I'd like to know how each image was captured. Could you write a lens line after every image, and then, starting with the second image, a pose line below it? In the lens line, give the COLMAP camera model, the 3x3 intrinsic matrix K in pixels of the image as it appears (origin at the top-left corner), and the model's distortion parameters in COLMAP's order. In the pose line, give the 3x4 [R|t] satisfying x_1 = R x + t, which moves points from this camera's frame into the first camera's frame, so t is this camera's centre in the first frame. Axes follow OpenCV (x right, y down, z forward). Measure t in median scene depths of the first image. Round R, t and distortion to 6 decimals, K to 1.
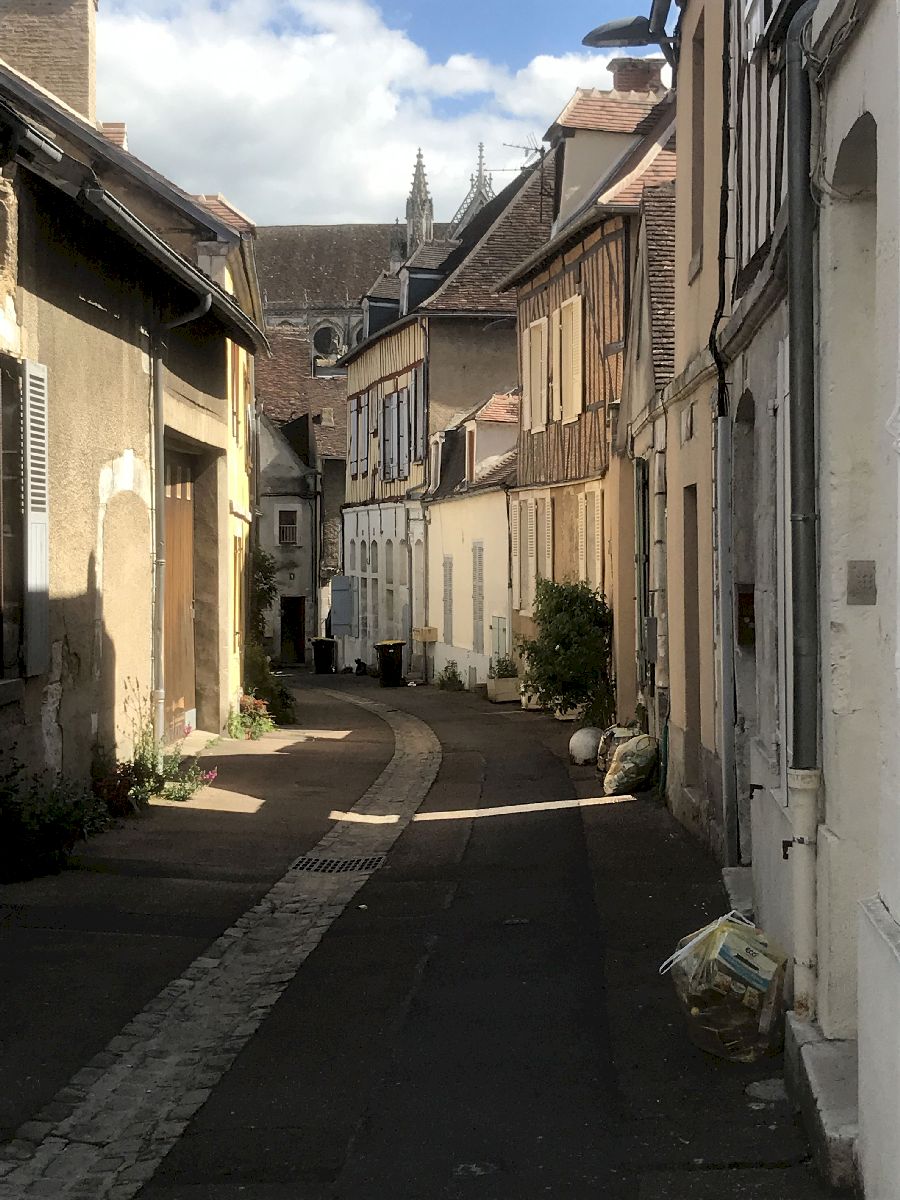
lens RADIAL K [[1927.3, 0, 450.4], [0, 1927.3, 598.1], [0, 0, 1]] dist [0.027269, 0.000000]
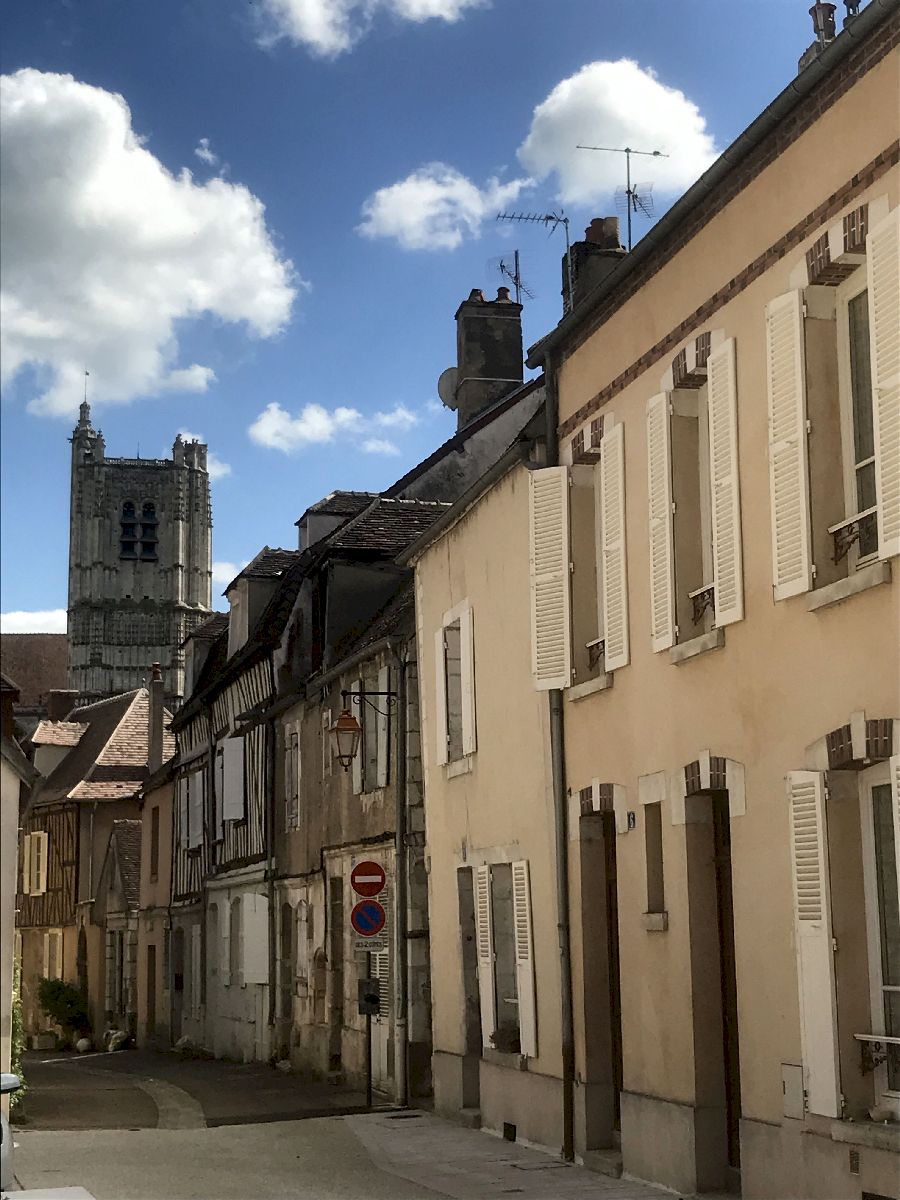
lens RADIAL K [[2060.0, 0, 450.4], [0, 2060.0, 600.1], [0, 0, 1]] dist [0.042278, 0.000000]
pose [[0.936447, 0.048227, 0.347479, -0.316730], [0.019048, 0.982054, -0.187635, 0.016320], [-0.350293, 0.182329, 0.918723, -1.233800]]
